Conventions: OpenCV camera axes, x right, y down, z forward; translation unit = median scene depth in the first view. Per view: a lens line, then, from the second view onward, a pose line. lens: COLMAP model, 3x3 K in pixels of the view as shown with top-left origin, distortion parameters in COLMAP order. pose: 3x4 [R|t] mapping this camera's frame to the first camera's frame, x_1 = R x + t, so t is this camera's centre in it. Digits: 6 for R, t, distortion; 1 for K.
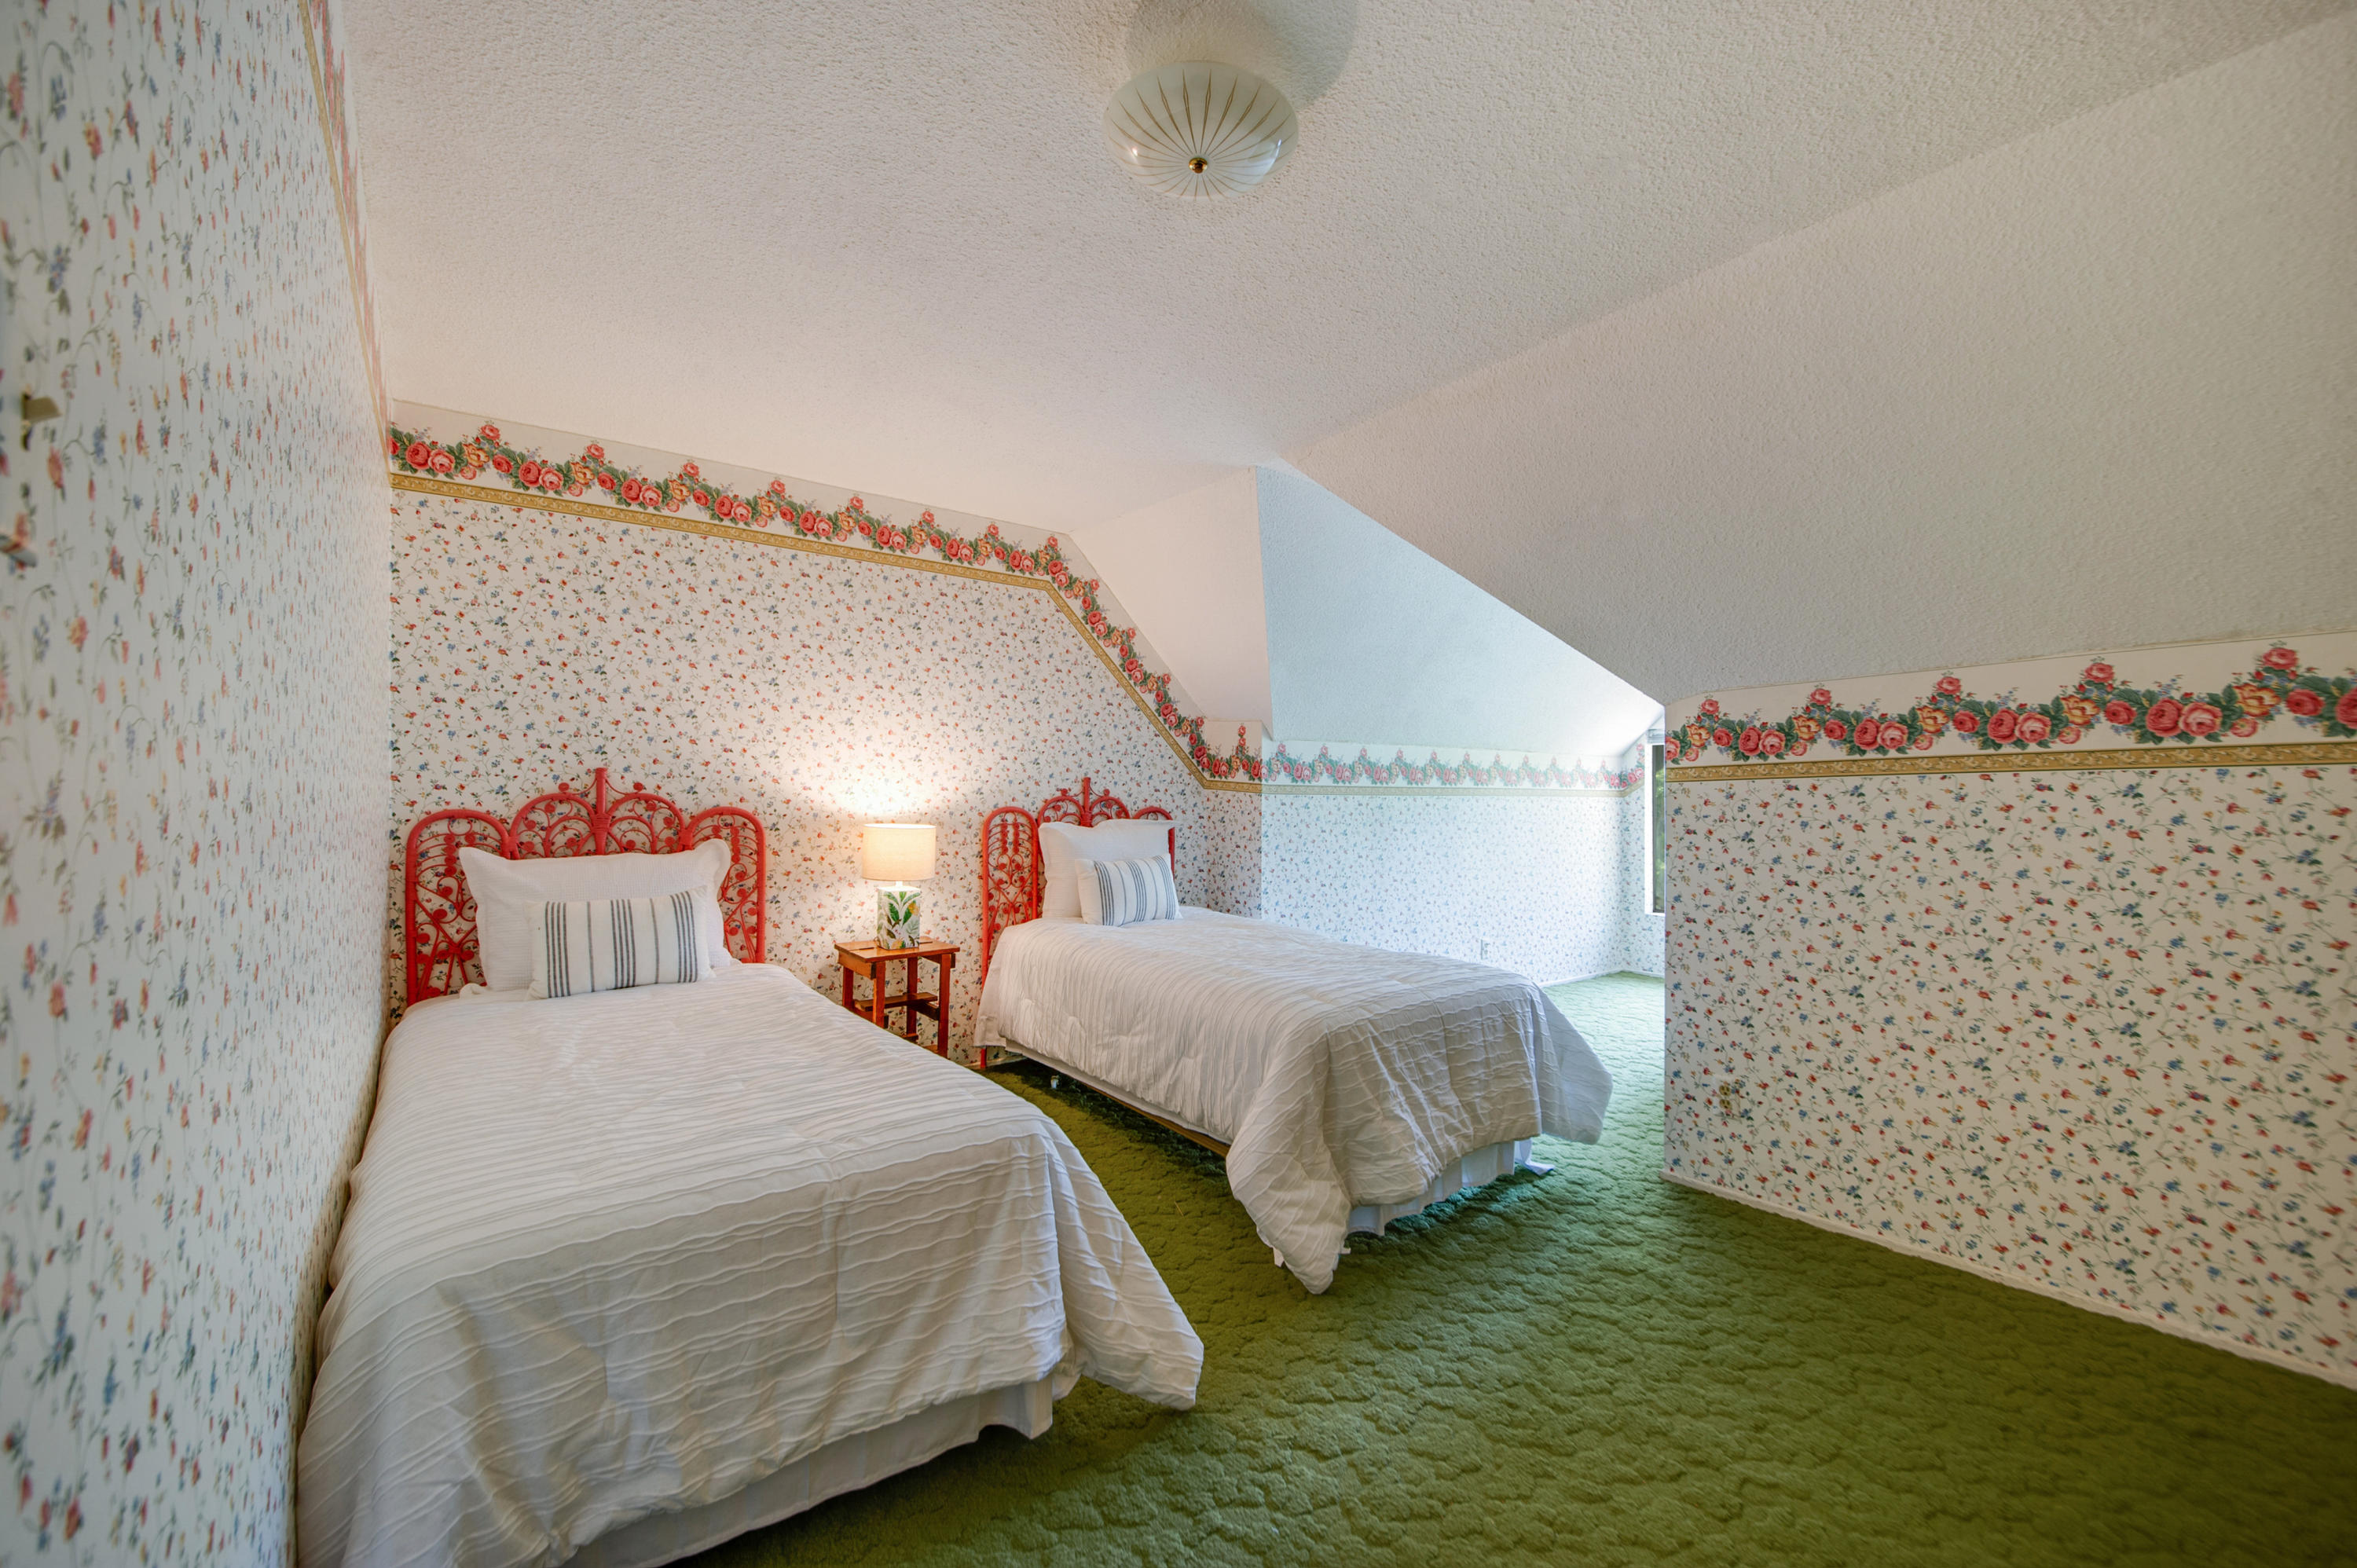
lens RADIAL K [[958.4, 0, 1178.5], [0, 958.4, 784.0], [0, 0, 1]] dist [-0.000138, -0.000018]
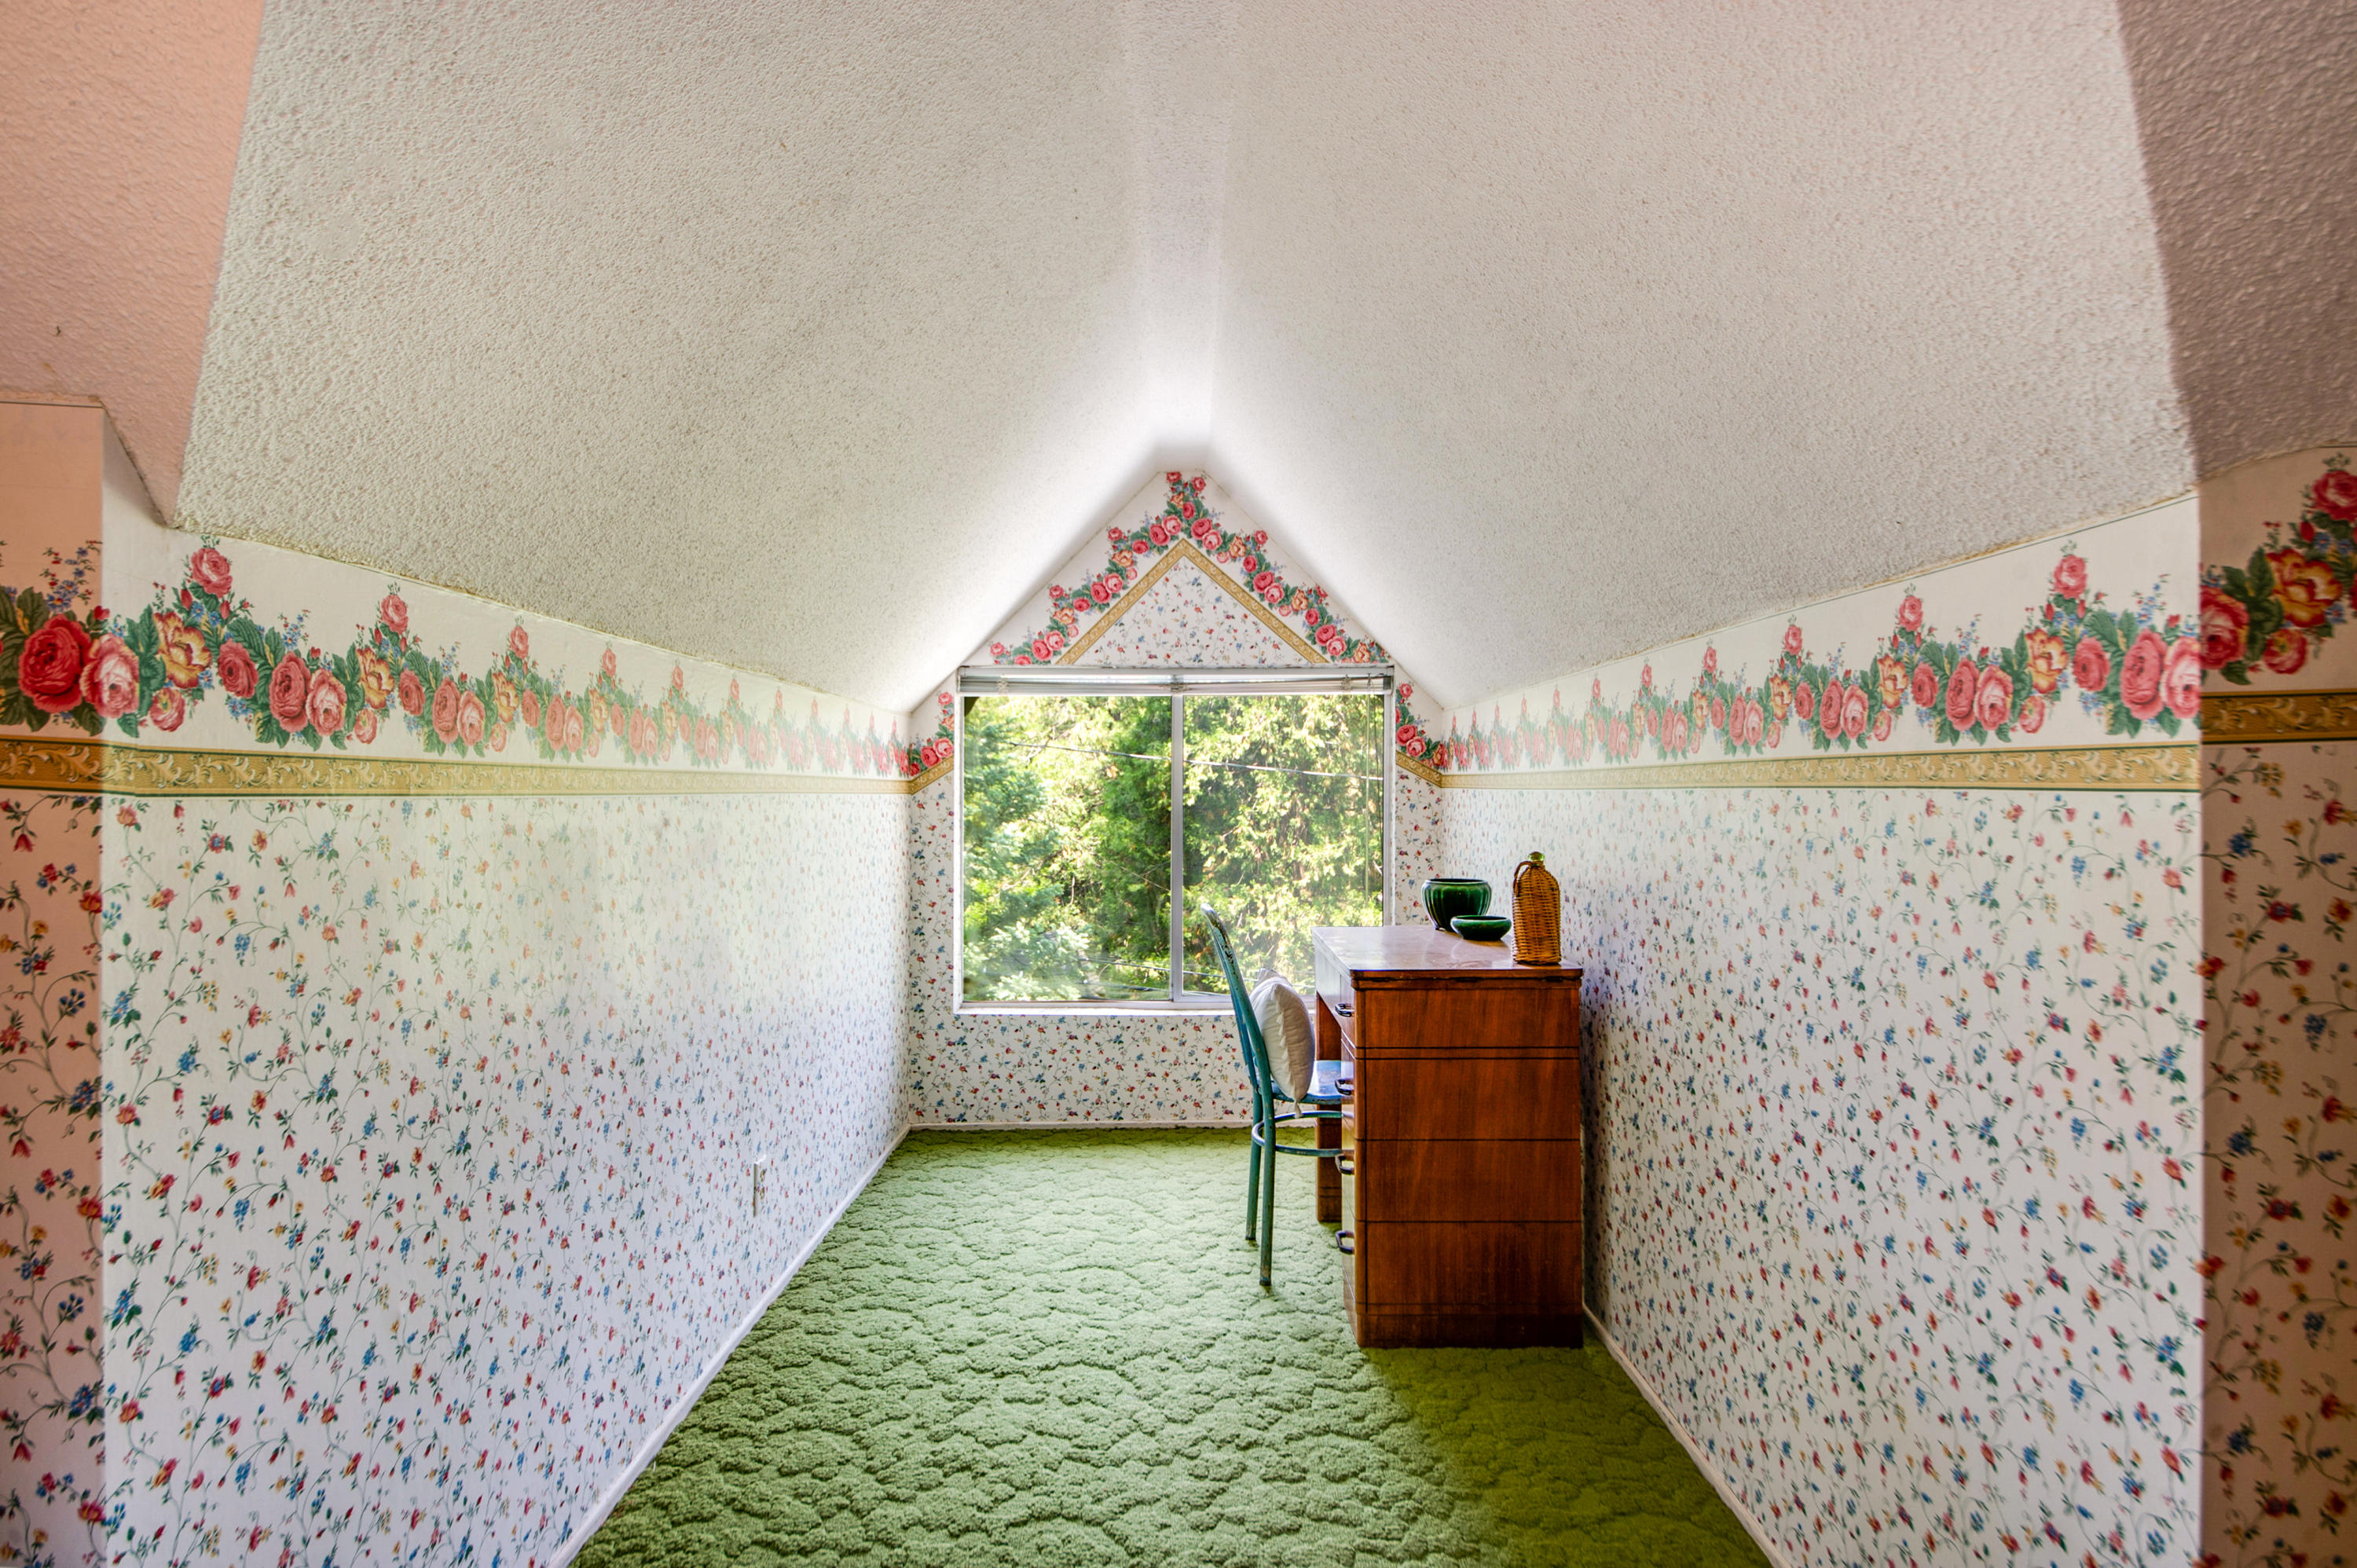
lens RADIAL K [[1228.0, 0, 1178.5], [0, 1228.0, 784.0], [0, 0, 1]] dist [-0.002464, -0.000696]
pose [[0.589239, -0.002392, 0.807956, 0.017619], [-0.003258, 0.999980, 0.005337, 0.006109], [-0.807953, -0.005777, 0.589219, 0.681016]]
